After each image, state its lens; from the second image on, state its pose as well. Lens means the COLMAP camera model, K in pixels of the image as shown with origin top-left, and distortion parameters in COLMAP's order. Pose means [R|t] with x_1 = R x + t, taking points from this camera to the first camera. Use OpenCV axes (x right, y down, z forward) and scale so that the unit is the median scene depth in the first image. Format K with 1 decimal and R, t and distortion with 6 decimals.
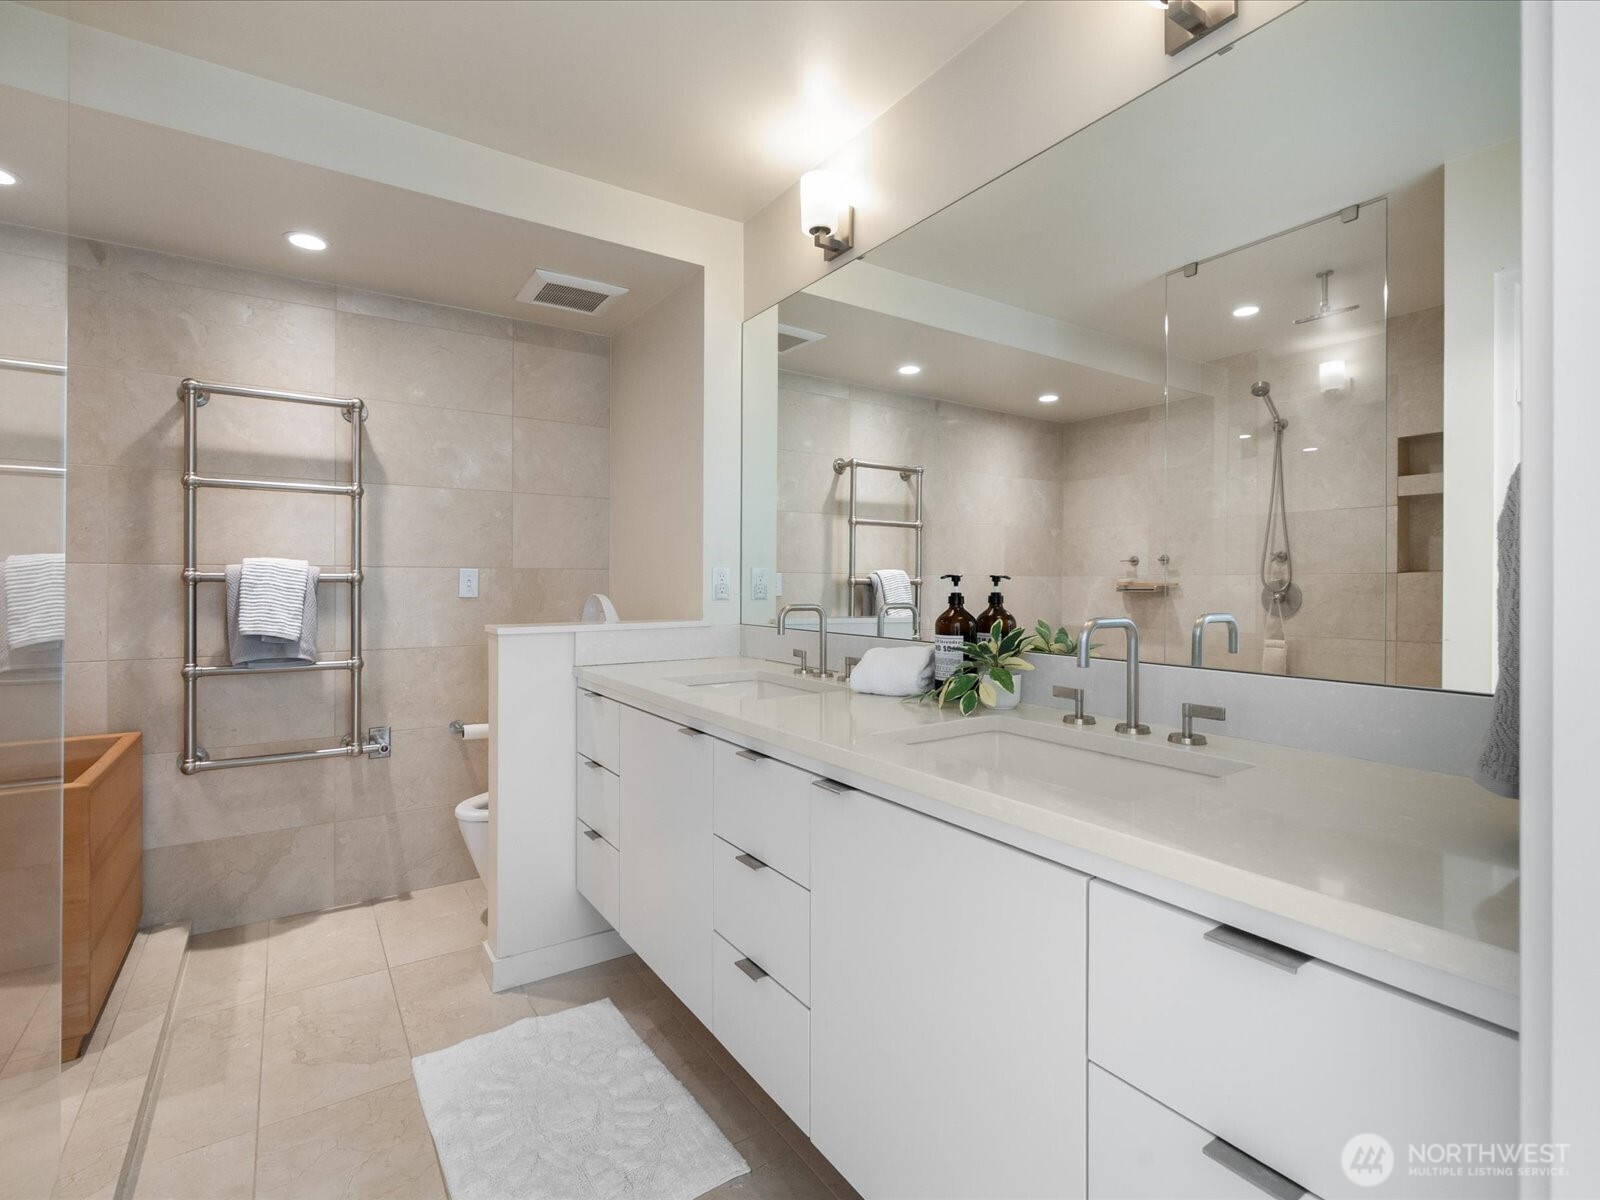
lens RADIAL K [[769.6, 0, 802.4], [0, 769.6, 584.6], [0, 0, 1]] dist [-0.001202, 0.000412]
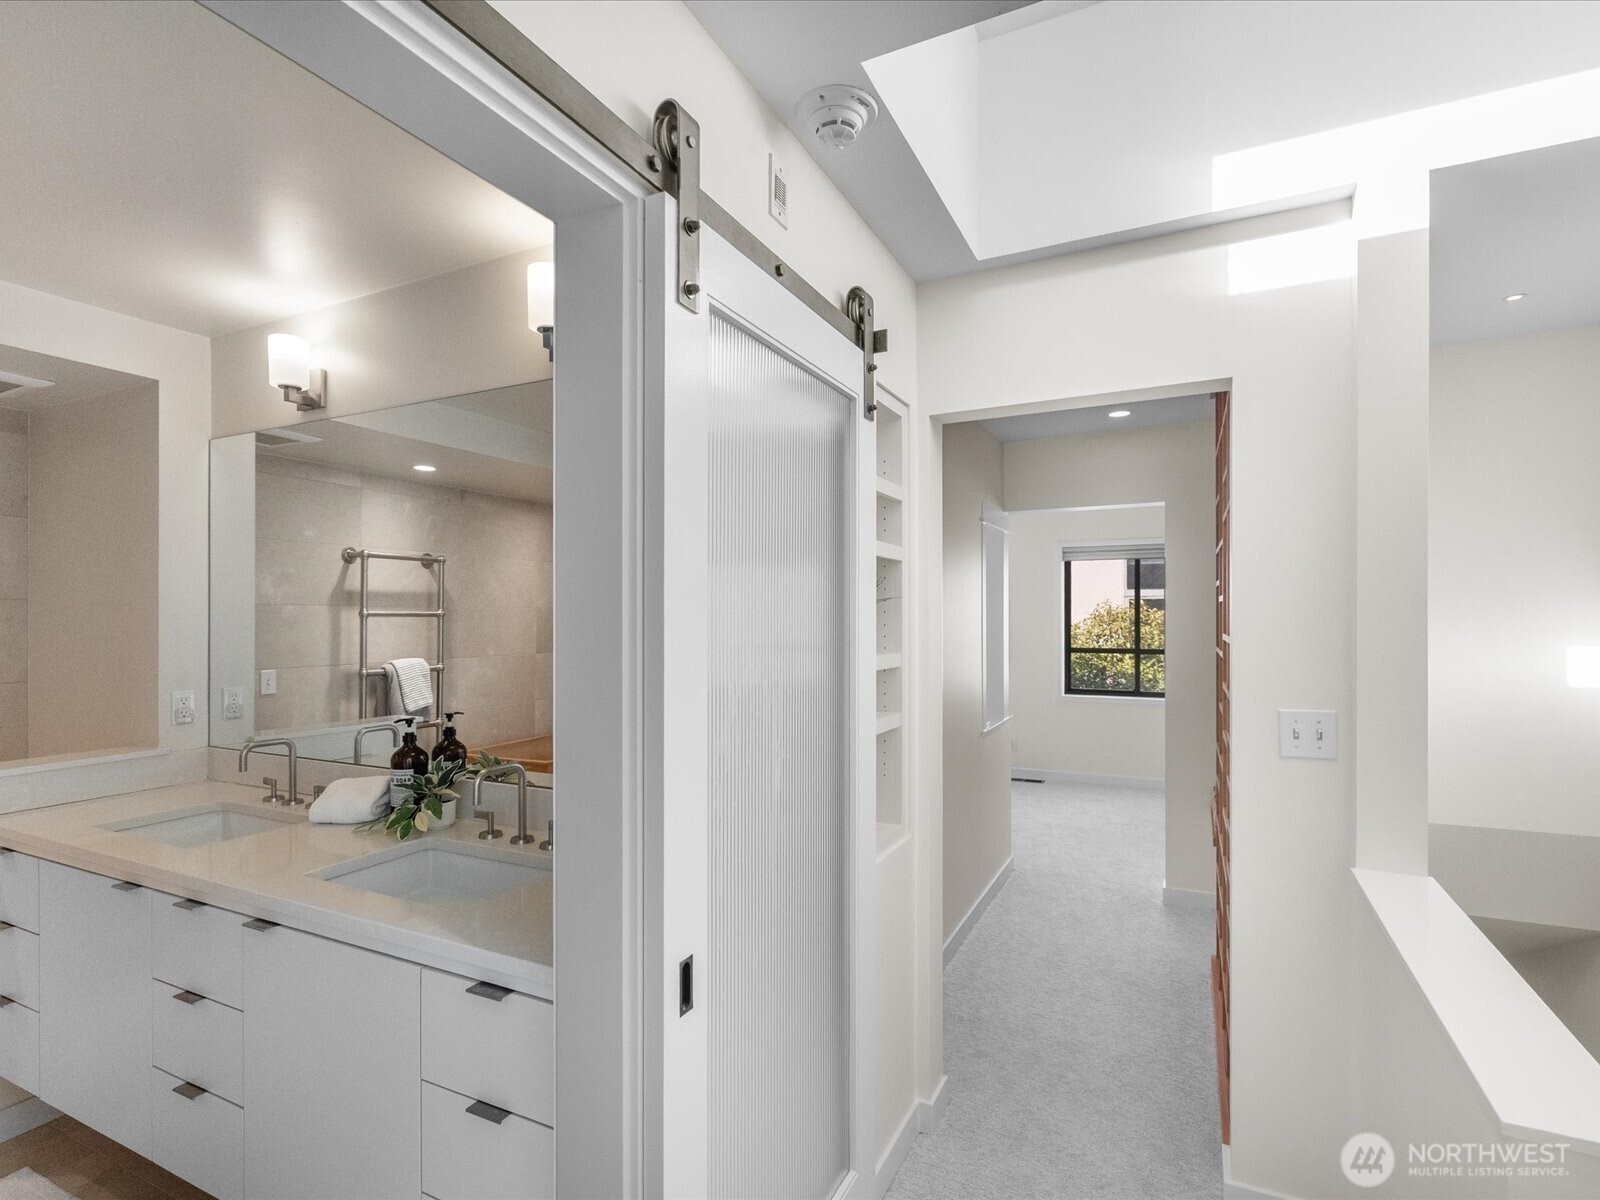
lens RADIAL K [[785.7, 0, 805.9], [0, 785.7, 621.6], [0, 0, 1]] dist [0.002700, 0.000080]
pose [[0.864540, -0.004959, 0.502540, 0.090486], [0.005857, 0.999983, -0.000209, -0.125365], [-0.502531, 0.003124, 0.864554, -0.309666]]
